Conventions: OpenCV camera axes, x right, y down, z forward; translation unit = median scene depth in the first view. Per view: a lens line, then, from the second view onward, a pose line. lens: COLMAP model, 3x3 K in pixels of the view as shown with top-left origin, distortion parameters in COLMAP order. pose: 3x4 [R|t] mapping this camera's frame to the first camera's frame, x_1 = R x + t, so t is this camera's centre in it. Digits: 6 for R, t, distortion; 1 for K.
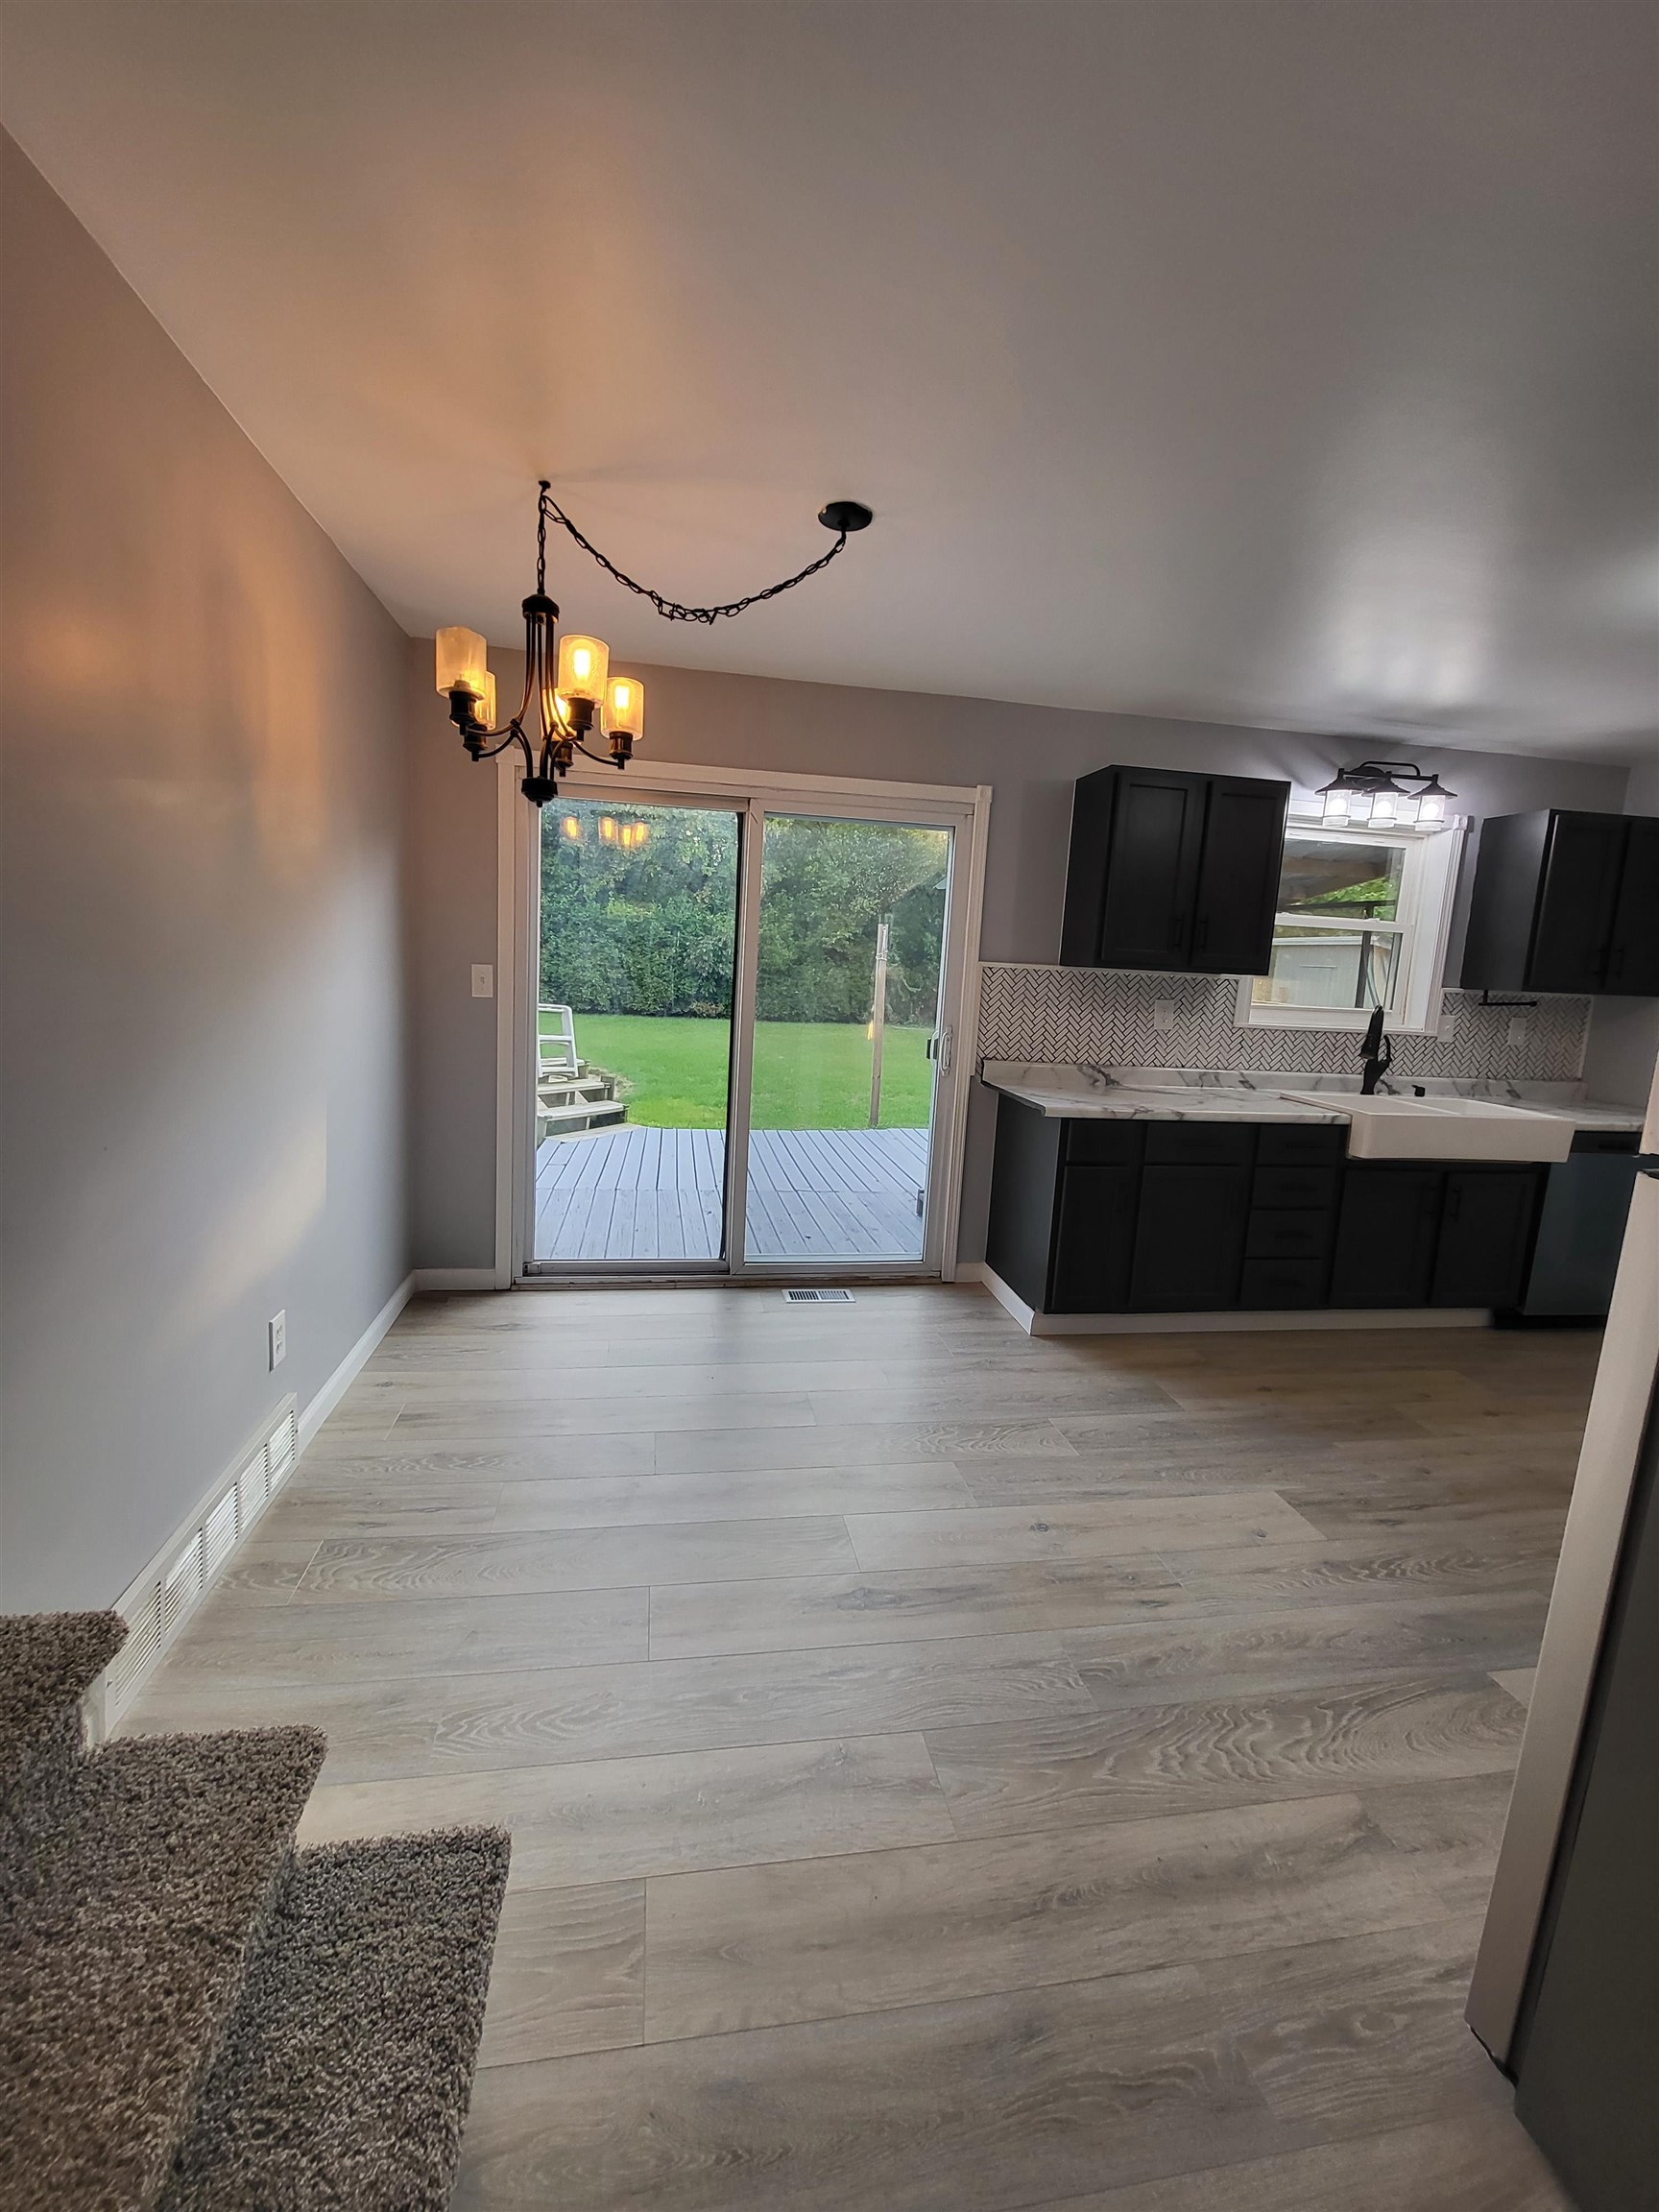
lens RADIAL K [[869.5, 0, 799.5], [0, 869.5, 1070.1], [0, 0, 1]] dist [-0.002257, -0.000419]
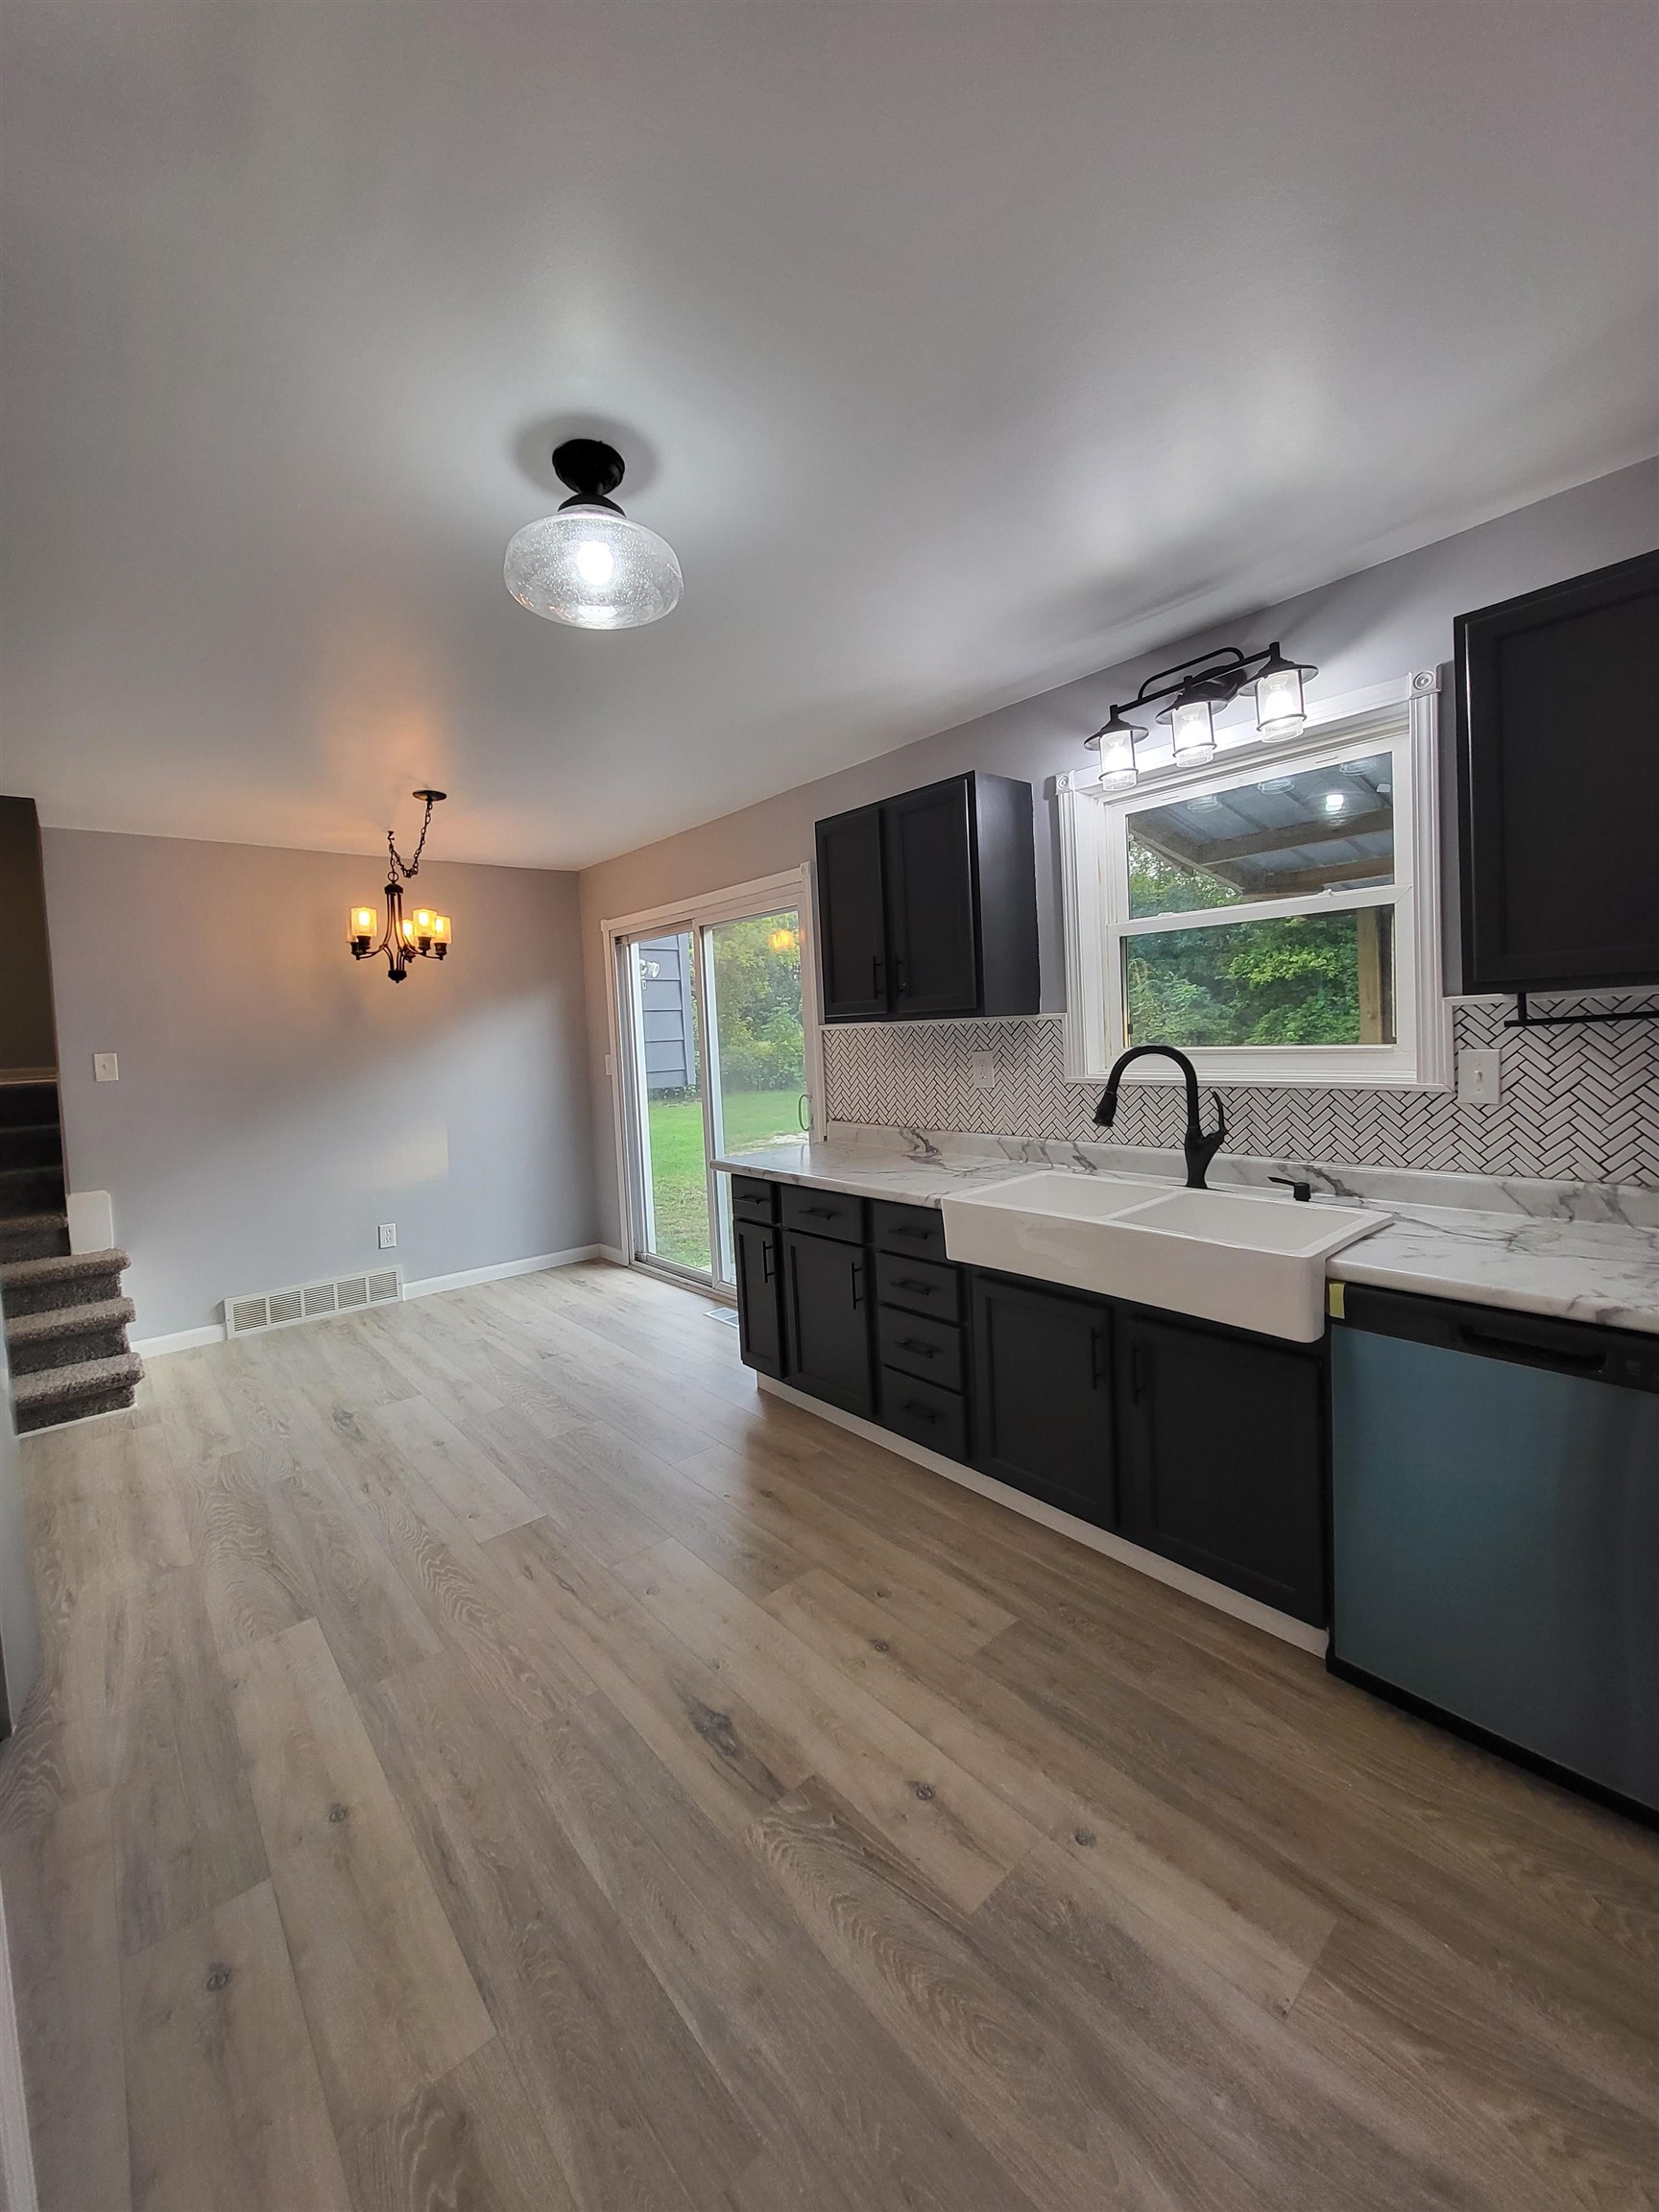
lens RADIAL K [[869.5, 0, 799.5], [0, 869.5, 1070.1], [0, 0, 1]] dist [-0.002257, -0.000419]
pose [[0.504862, -0.034252, -0.862520, 1.054237], [-0.038916, 0.997293, -0.062382, -0.005271], [0.862322, 0.065060, 0.502163, 0.444995]]
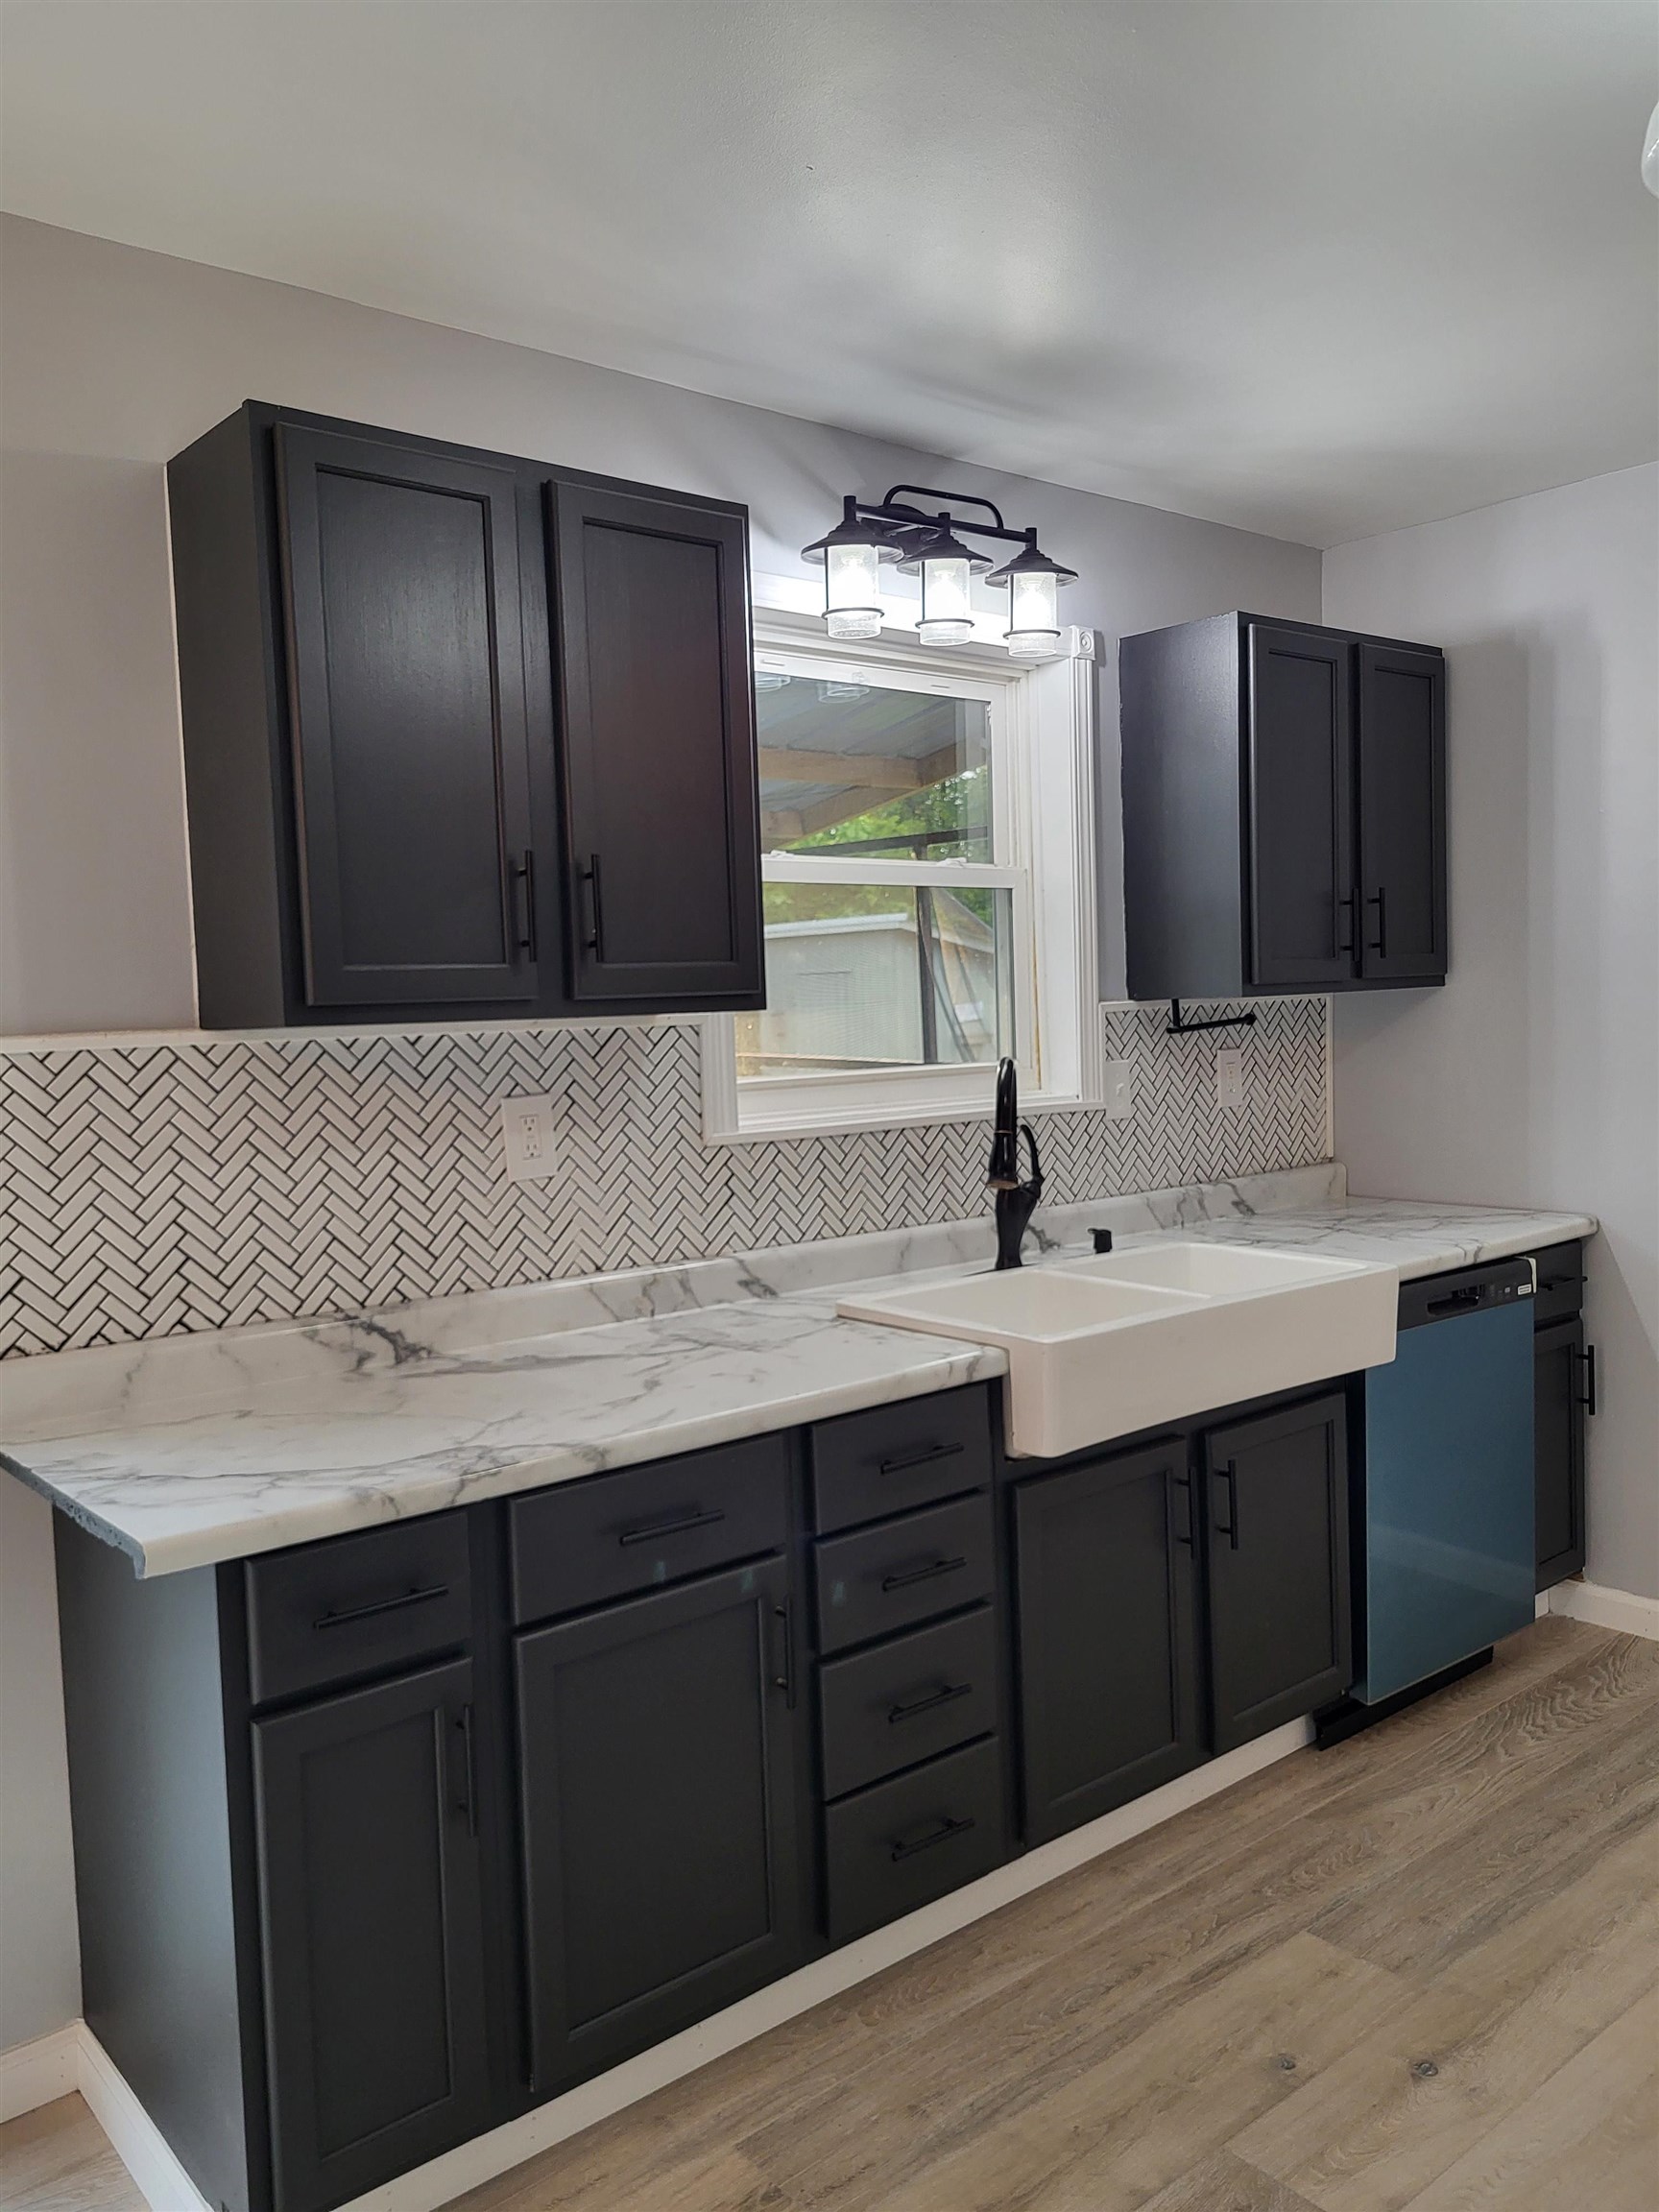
lens RADIAL K [[1670.7, 0, 838.6], [0, 1670.7, 1107.1], [0, 0, 1]] dist [0.057137, -0.056814]
pose [[0.851477, -0.112198, 0.512249, 0.174442], [0.144803, 0.989168, -0.024039, -0.041415], [-0.504003, 0.094644, 0.858501, 0.336818]]
